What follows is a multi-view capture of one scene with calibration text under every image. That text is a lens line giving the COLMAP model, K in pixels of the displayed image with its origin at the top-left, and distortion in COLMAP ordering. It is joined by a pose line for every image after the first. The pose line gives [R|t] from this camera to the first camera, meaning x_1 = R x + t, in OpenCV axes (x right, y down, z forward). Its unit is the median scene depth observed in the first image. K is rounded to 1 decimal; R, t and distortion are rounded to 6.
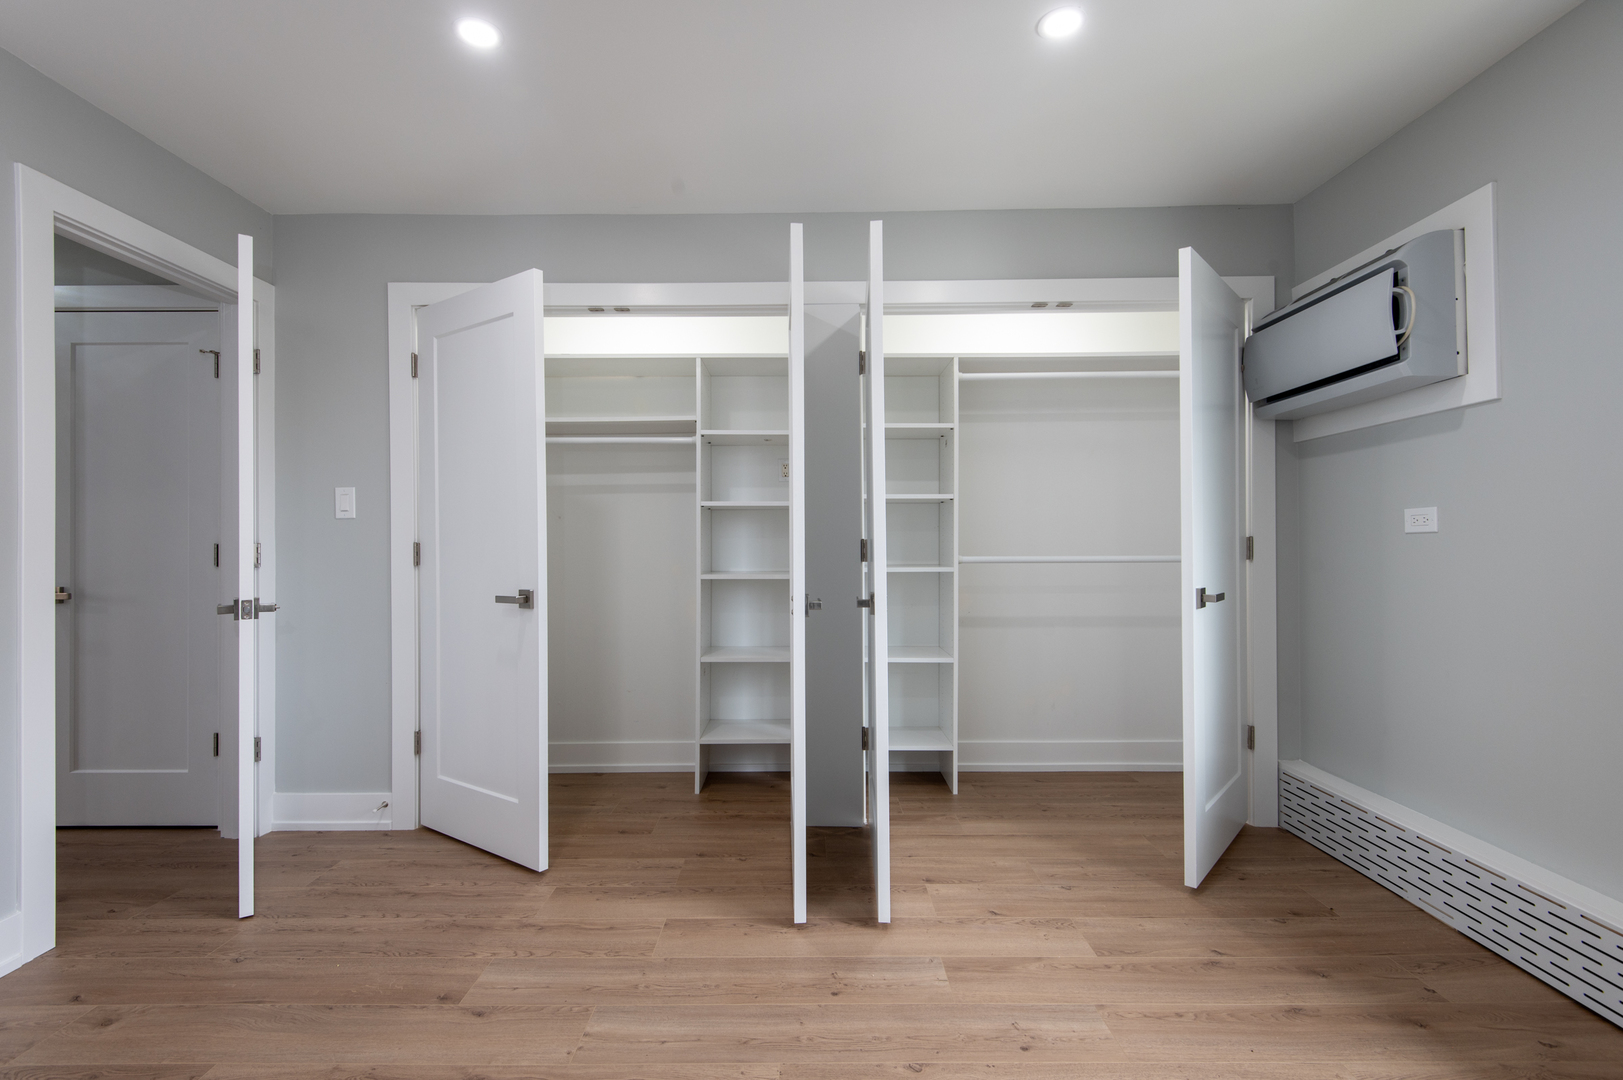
lens RADIAL K [[737.4, 0, 812.1], [0, 737.4, 546.6], [0, 0, 1]] dist [0.000742, 0.000328]
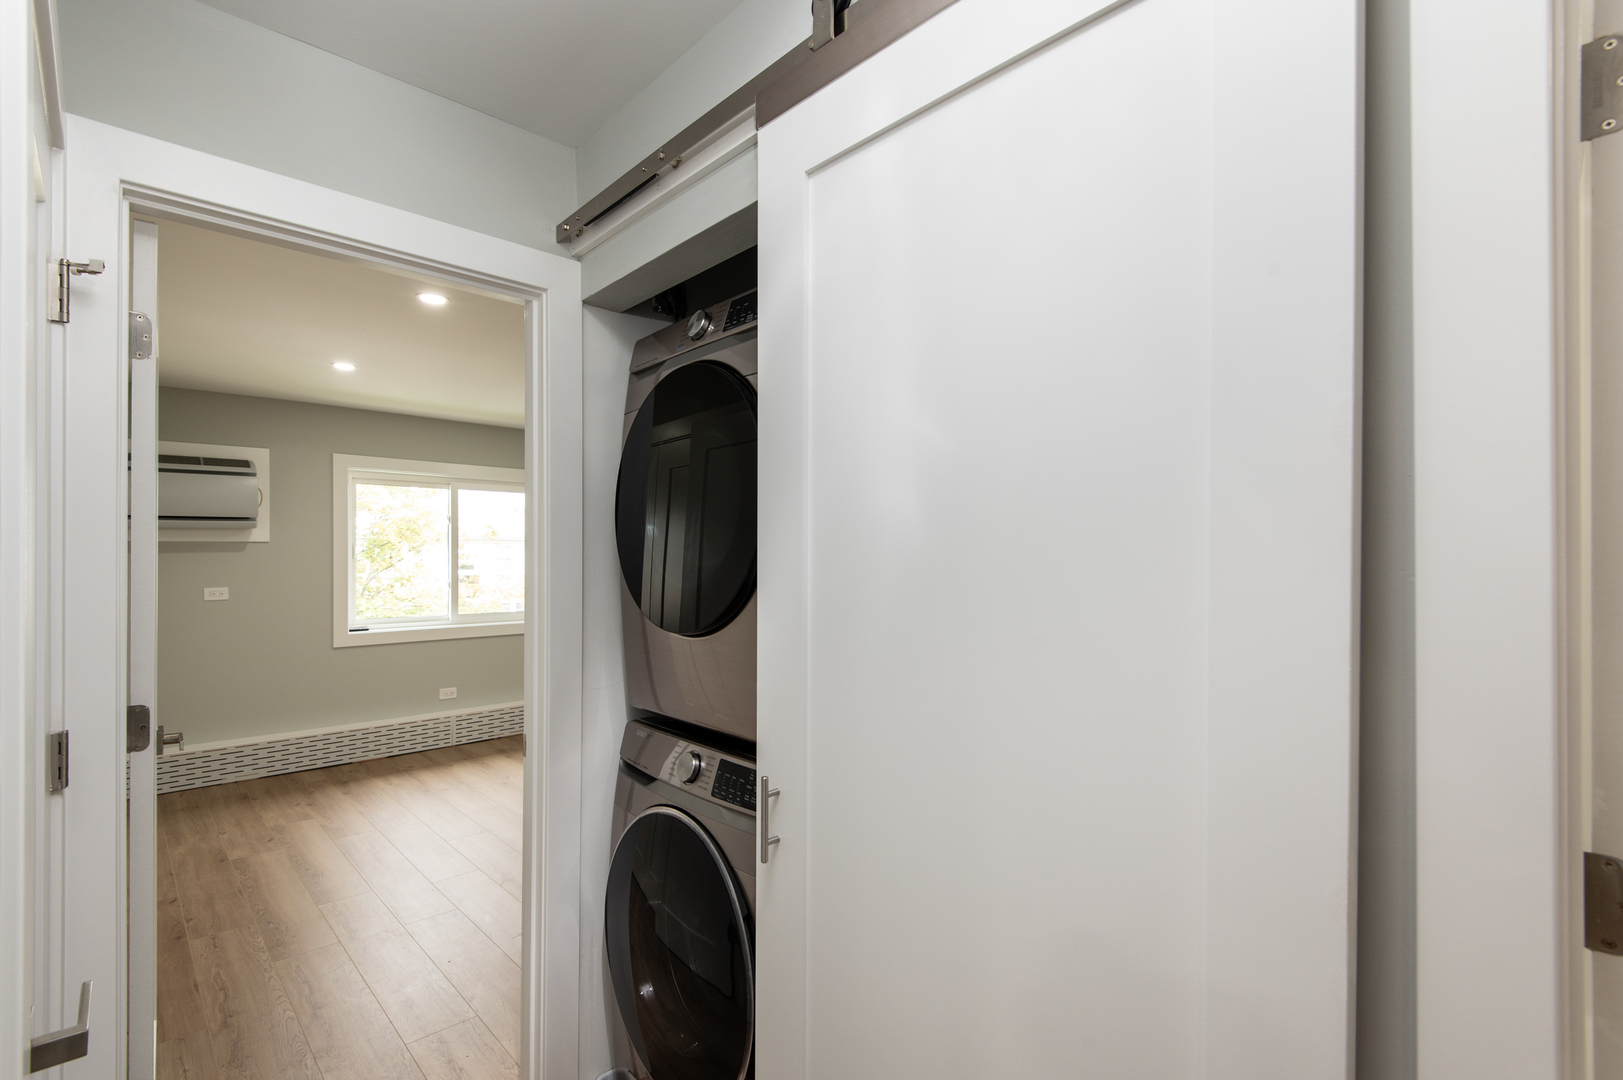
lens RADIAL K [[737.4, 0, 810.5], [0, 737.4, 548.3], [0, 0, 1]] dist [0.000742, 0.000328]
pose [[-0.692060, 0.007131, 0.721805, -1.809763], [-0.001428, 0.999936, -0.011247, -0.145875], [-0.721839, -0.008814, -0.692005, 1.283115]]
